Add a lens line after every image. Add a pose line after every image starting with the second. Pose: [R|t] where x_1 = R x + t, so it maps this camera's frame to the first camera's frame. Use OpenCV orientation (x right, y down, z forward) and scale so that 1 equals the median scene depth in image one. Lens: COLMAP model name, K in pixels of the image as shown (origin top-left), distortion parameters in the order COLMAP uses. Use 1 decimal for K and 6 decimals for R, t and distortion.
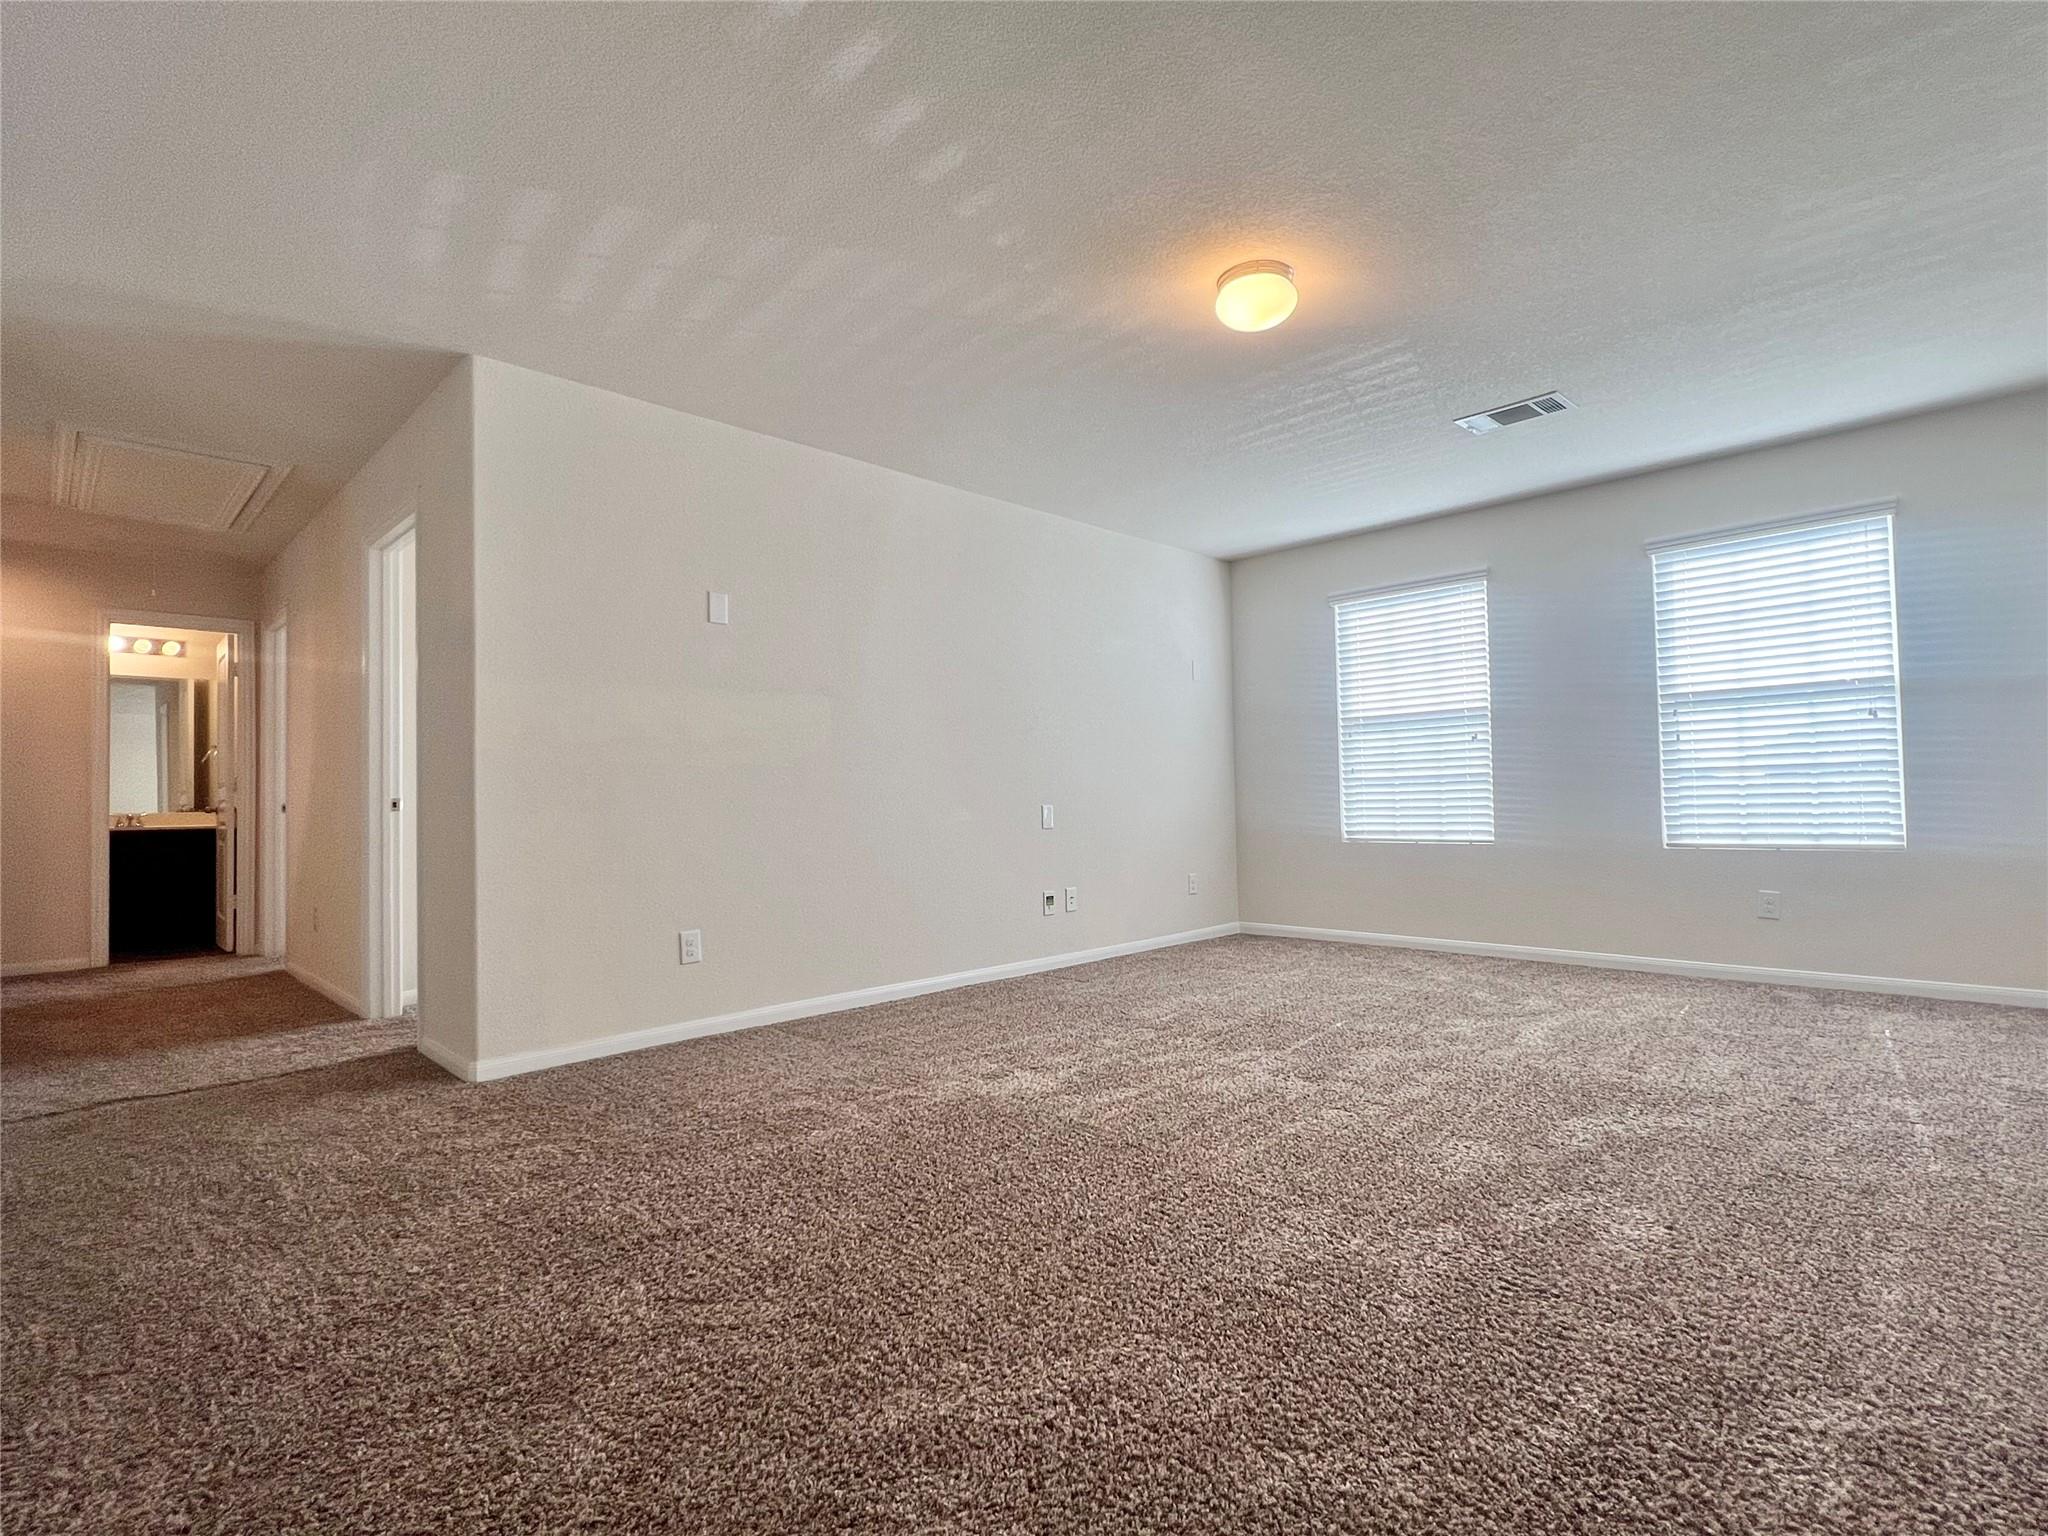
lens RADIAL K [[982.5, 0, 1023.4], [0, 982.5, 780.9], [0, 0, 1]] dist [-0.000409, -0.000378]
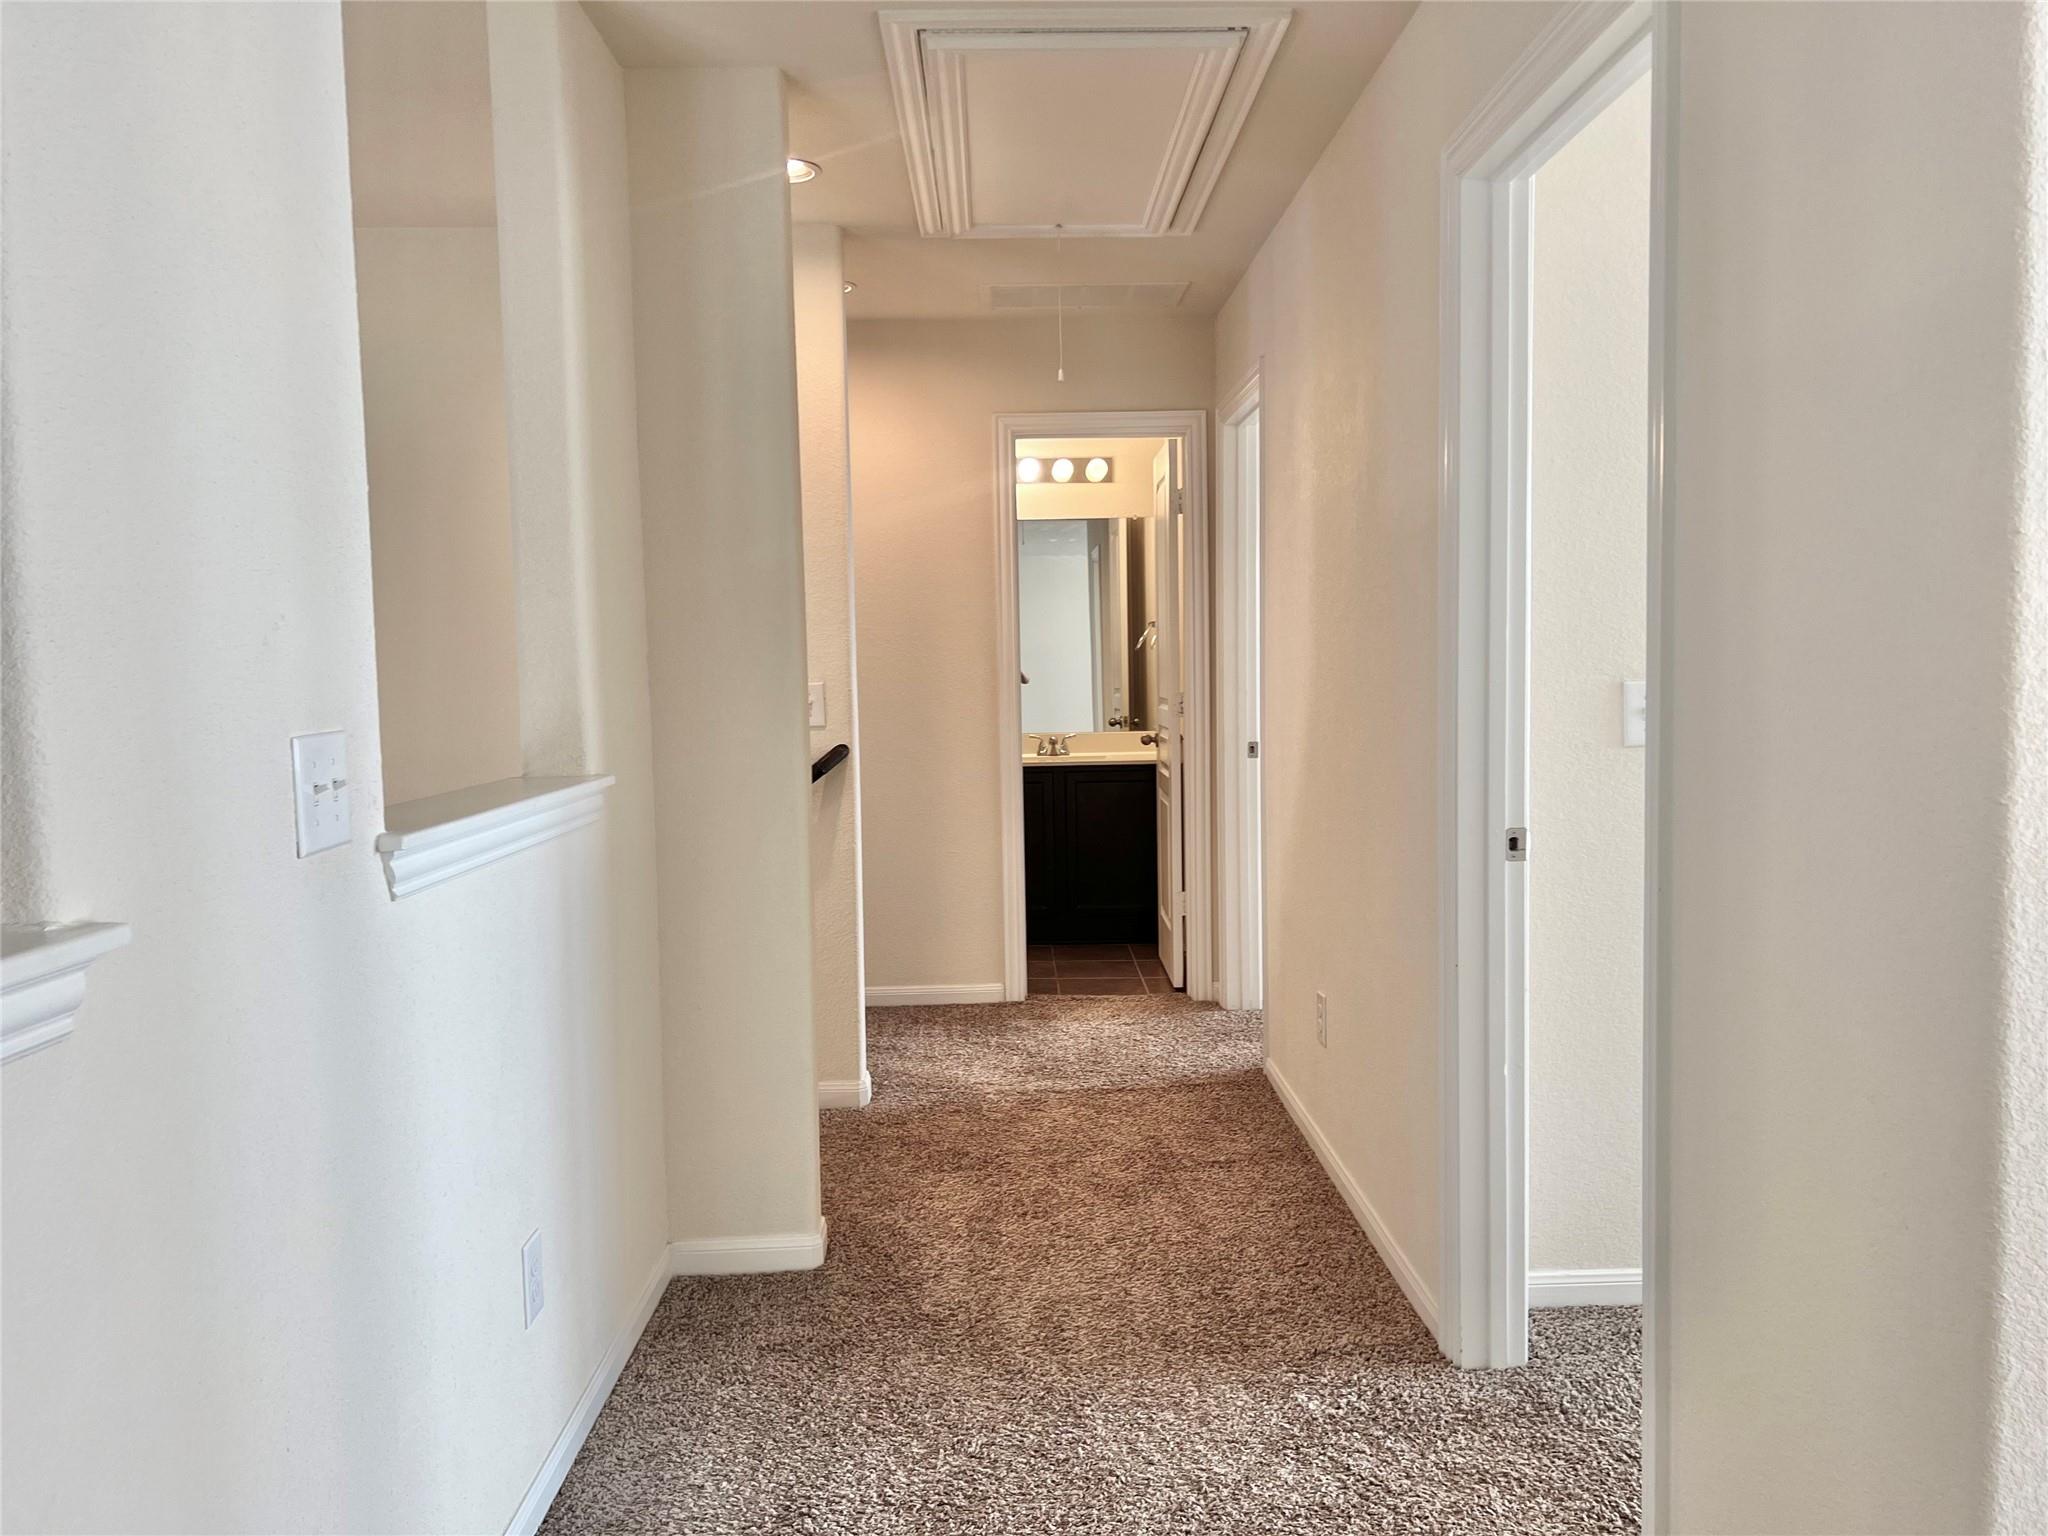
lens RADIAL K [[1553.1, 0, 1045.9], [0, 1553.1, 773.0], [0, 0, 1]] dist [0.071687, -0.075405]
pose [[0.726560, 0.050625, -0.685236, -0.225003], [0.021282, 0.995145, 0.096087, -0.042949], [0.686774, -0.084396, 0.721955, 0.273317]]
